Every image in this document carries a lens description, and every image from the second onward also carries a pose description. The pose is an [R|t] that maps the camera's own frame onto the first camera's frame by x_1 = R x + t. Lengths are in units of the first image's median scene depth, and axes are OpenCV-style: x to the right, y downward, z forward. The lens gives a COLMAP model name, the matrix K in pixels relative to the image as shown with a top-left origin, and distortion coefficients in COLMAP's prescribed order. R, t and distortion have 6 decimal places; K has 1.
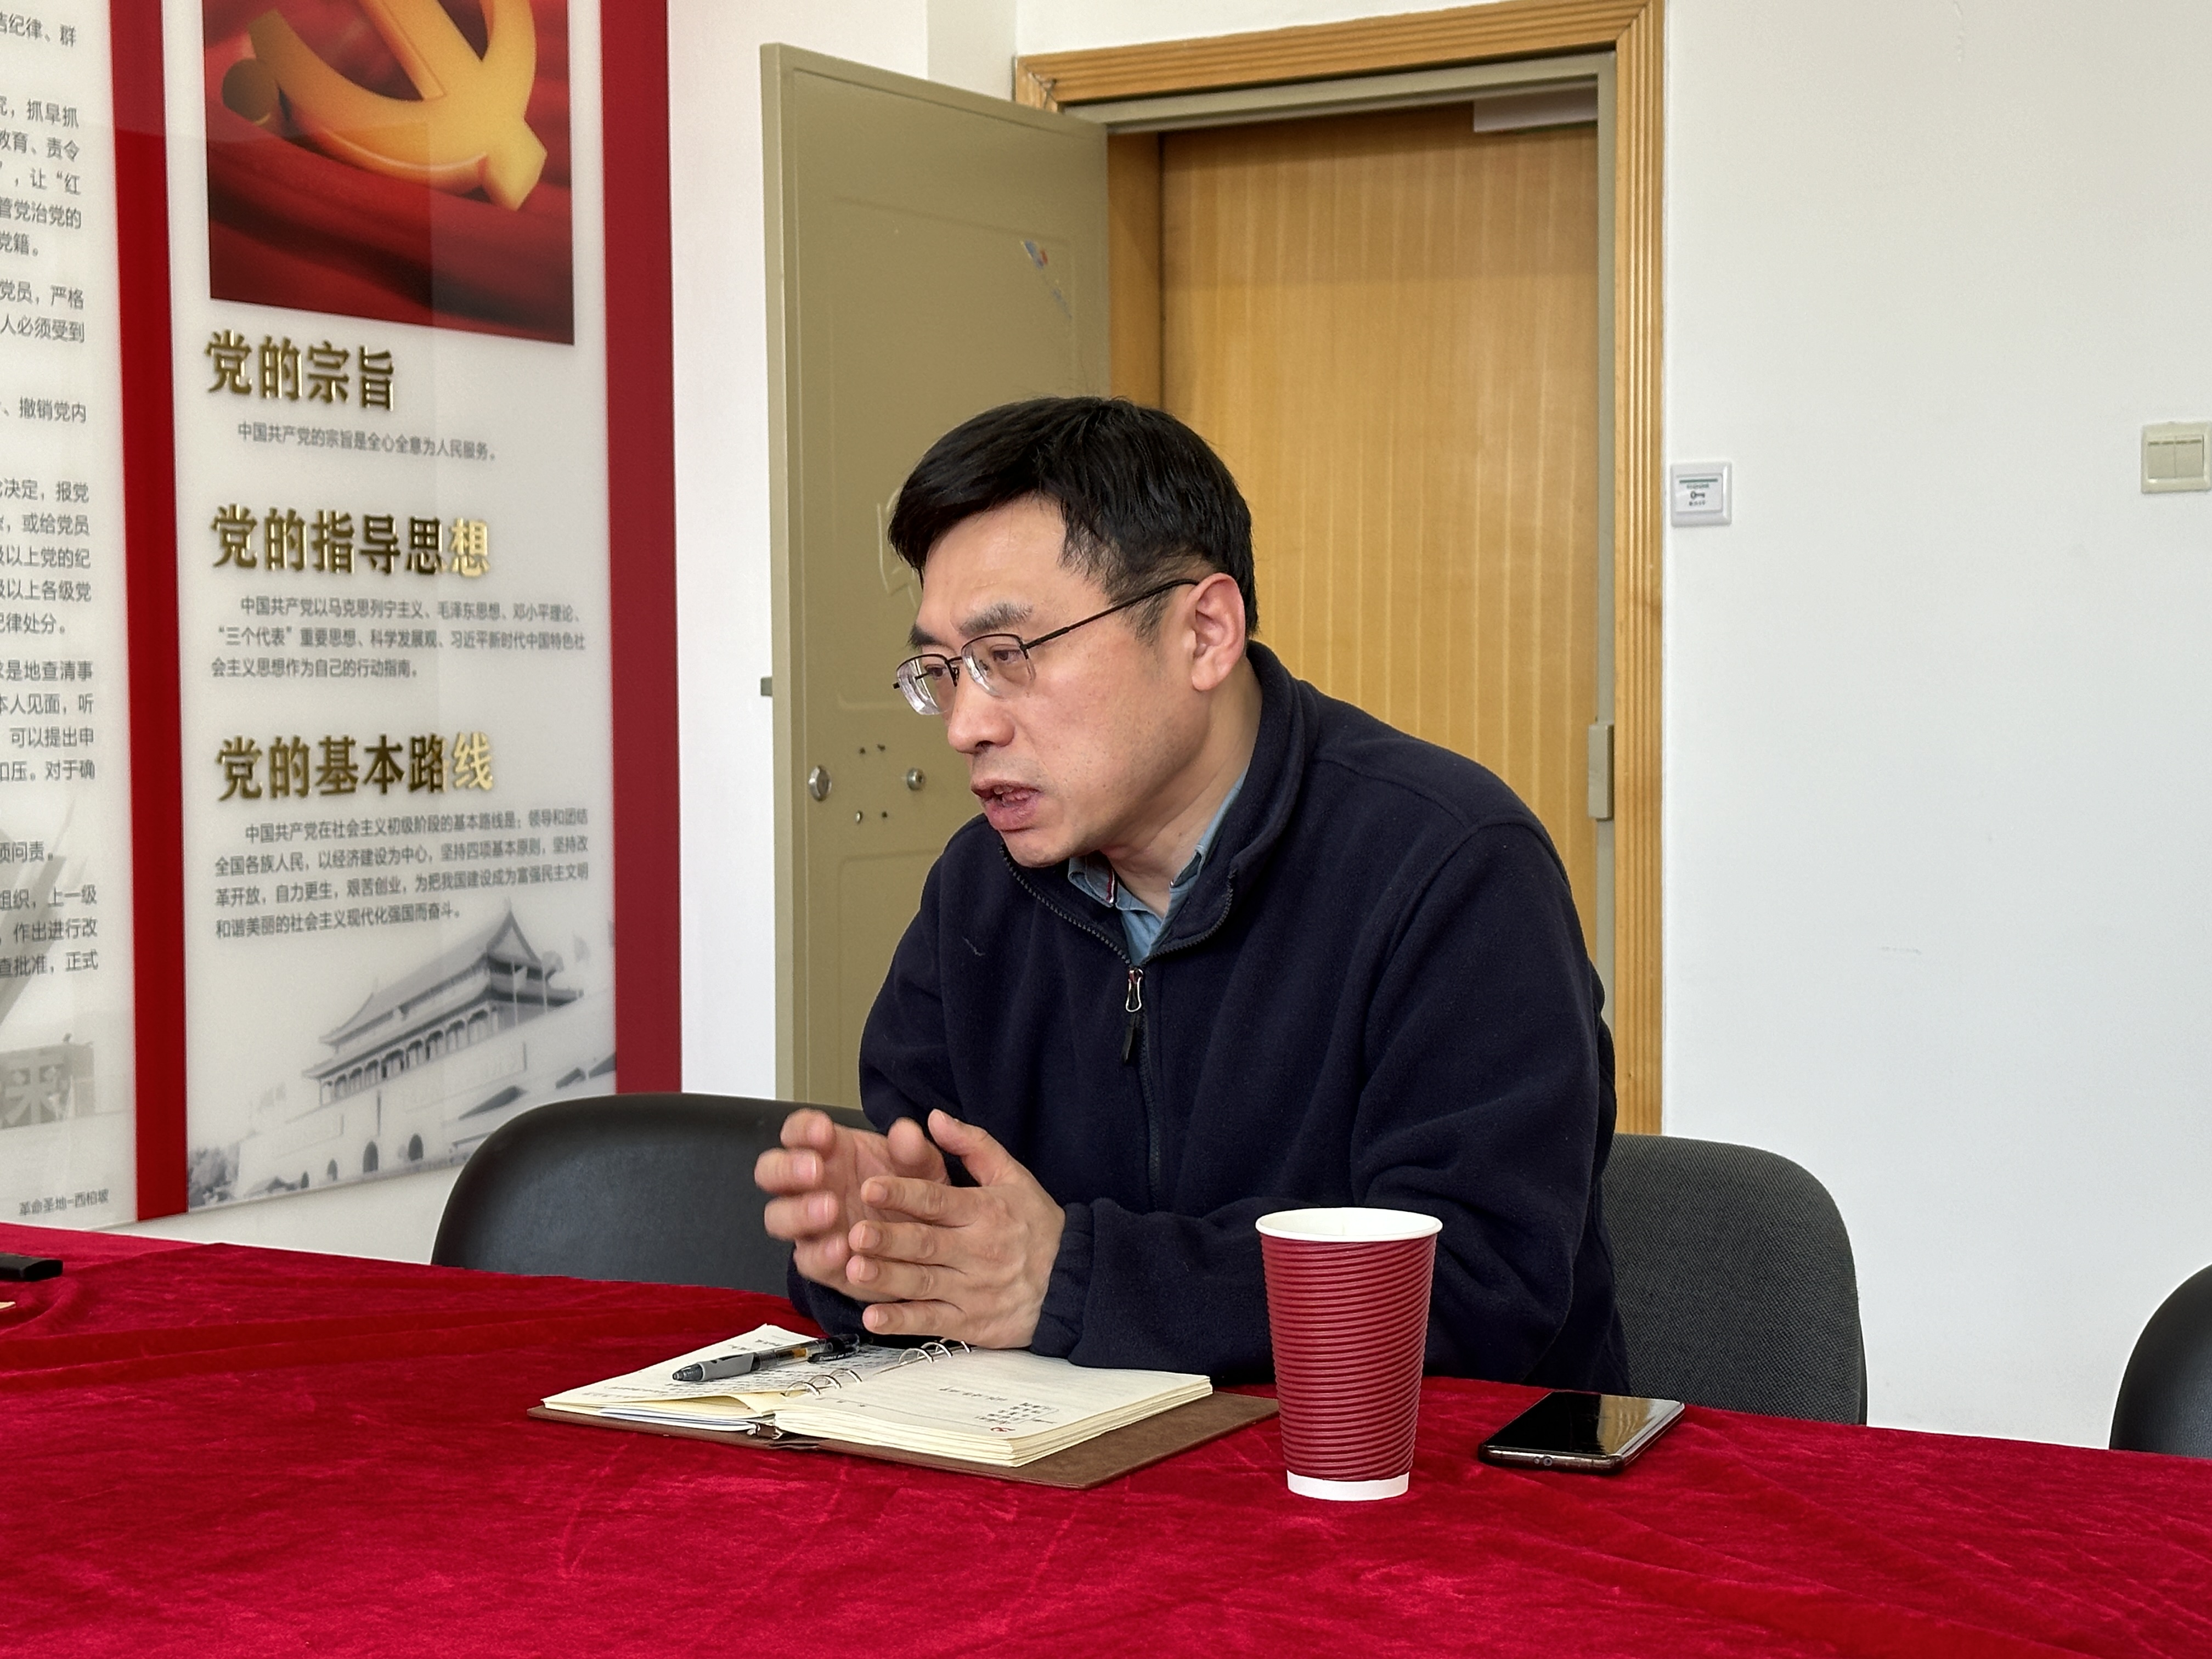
lens RADIAL K [[3626.1, 0, 1106.0], [0, 3626.1, 829.5], [0, 0, 1]] dist [0.191354, -0.198060]
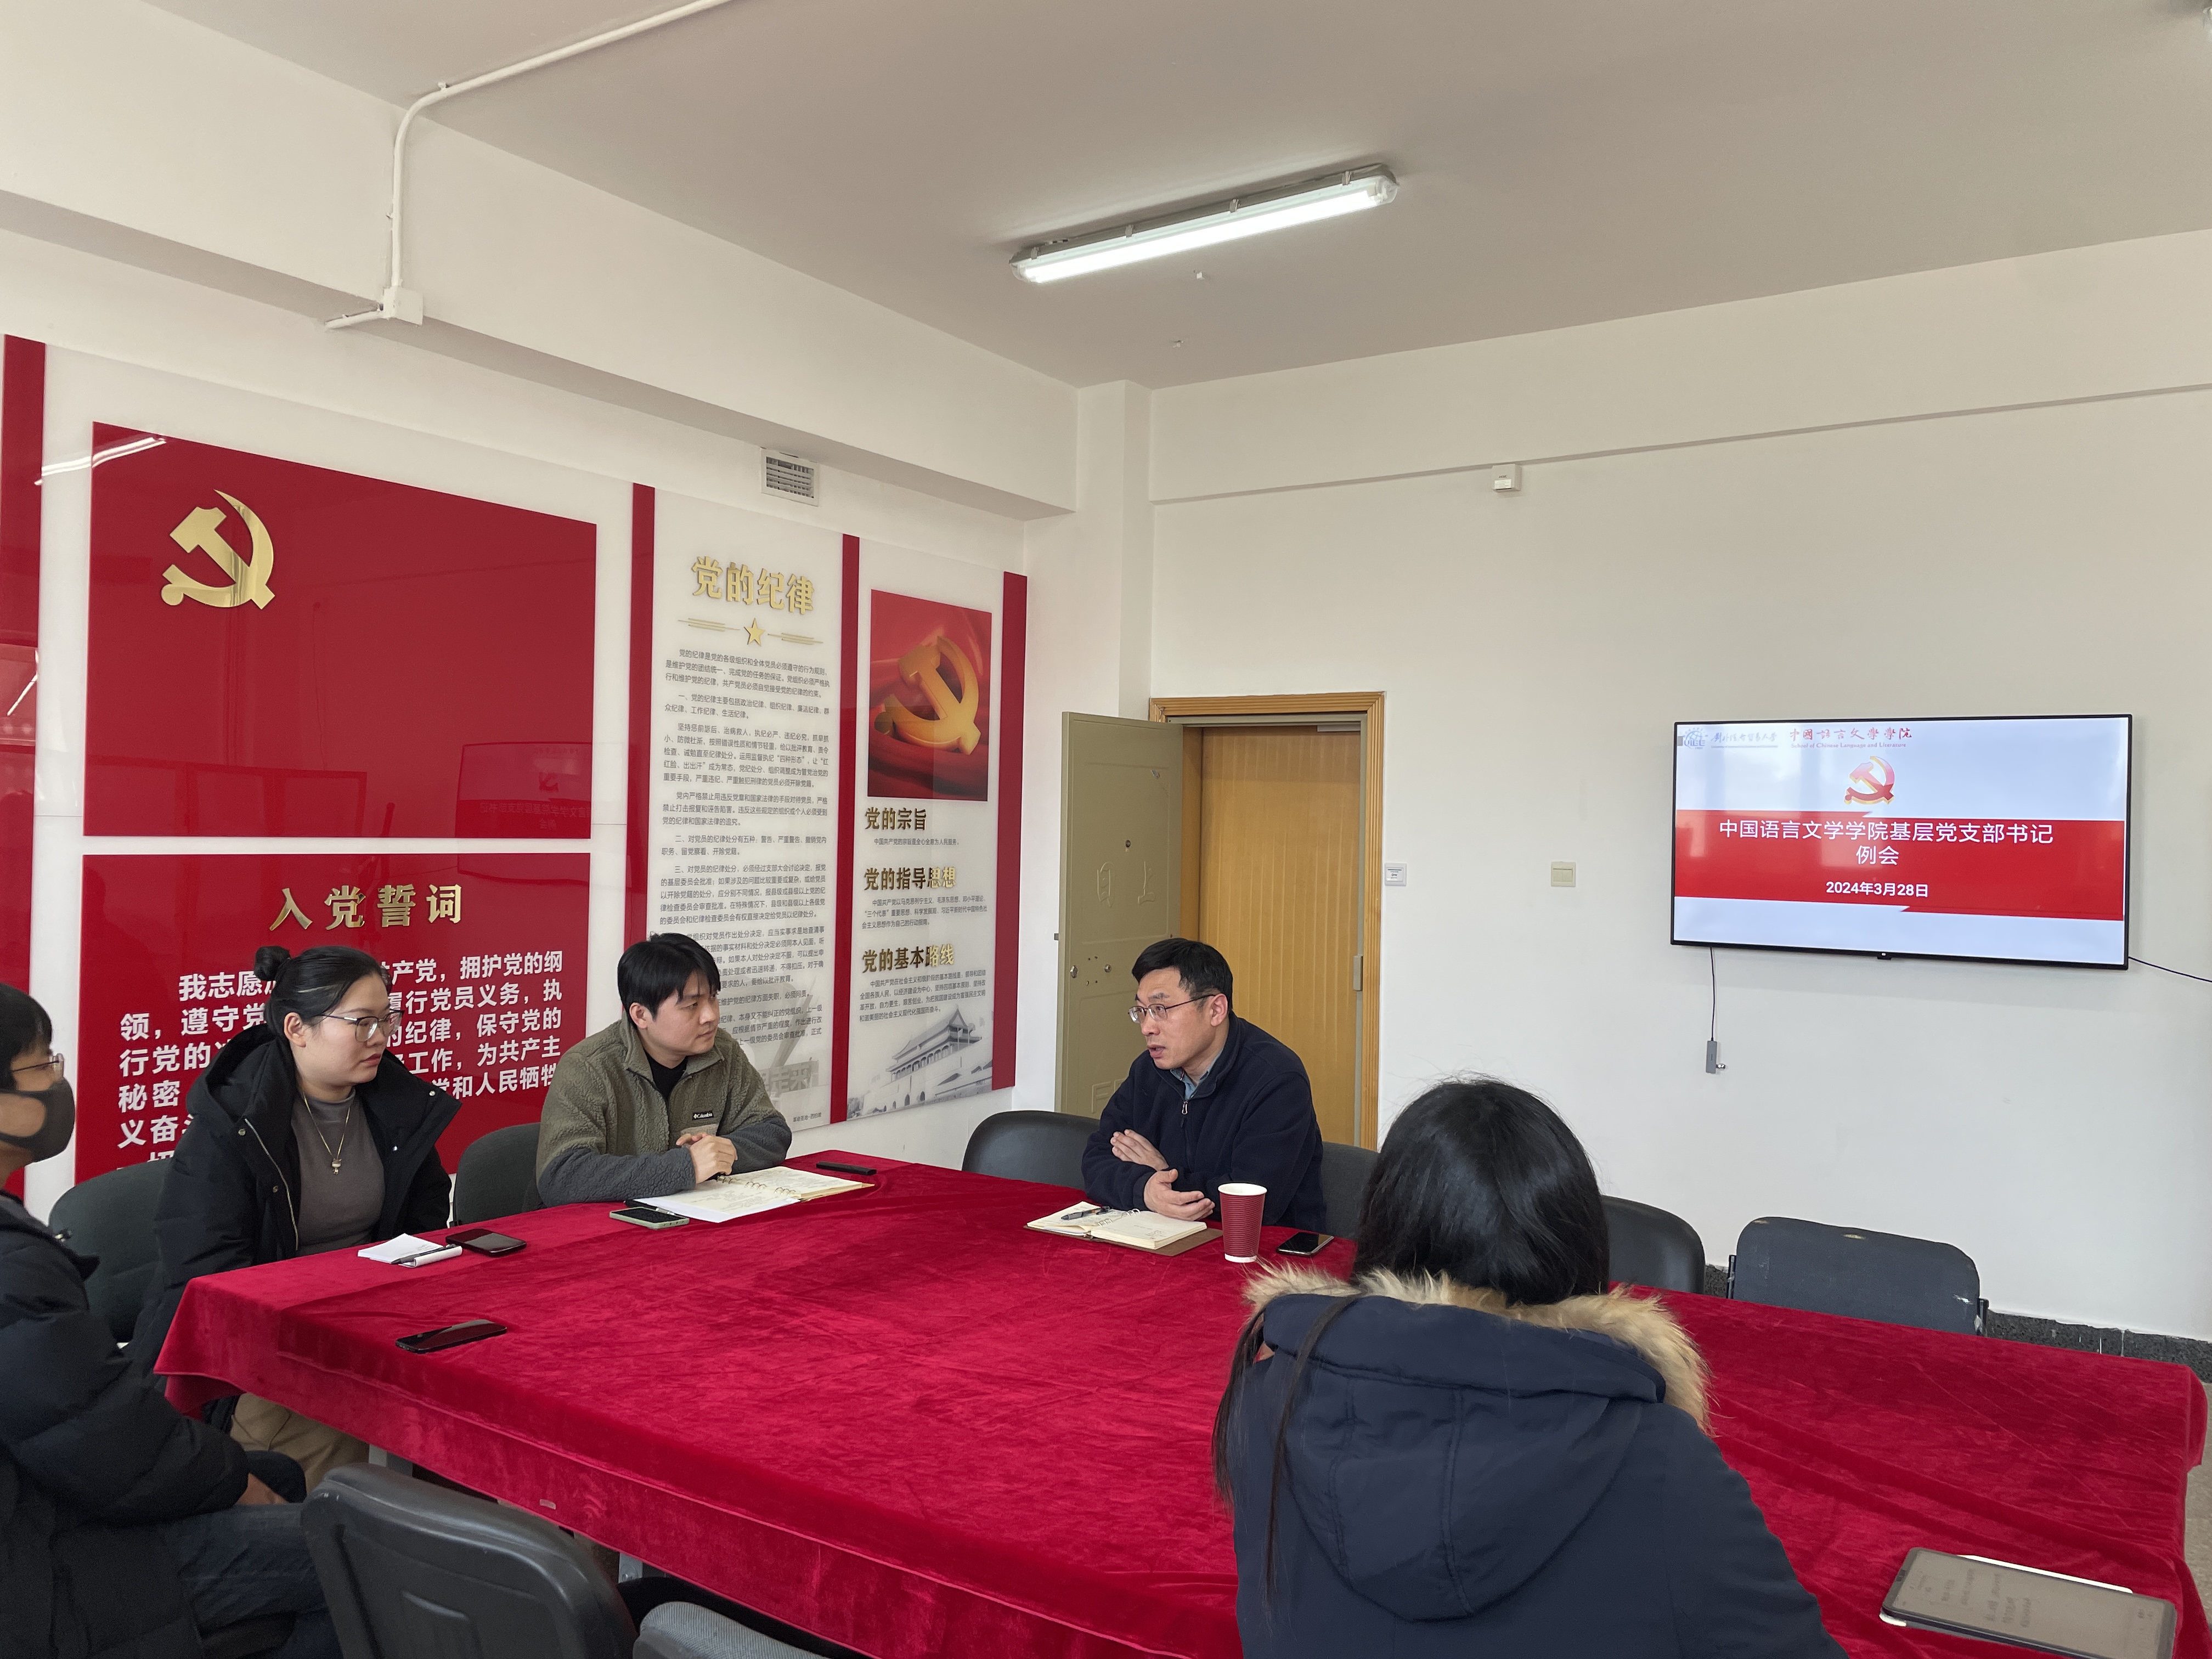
lens RADIAL K [[1656.0, 0, 1106.0], [0, 1656.0, 829.5], [0, 0, 1]] dist [0.180211, -0.000470]
pose [[0.998816, 0.026900, -0.040525, -0.005570], [-0.028709, 0.998585, -0.044755, -0.064287], [0.039263, 0.045866, 0.998176, -0.270480]]
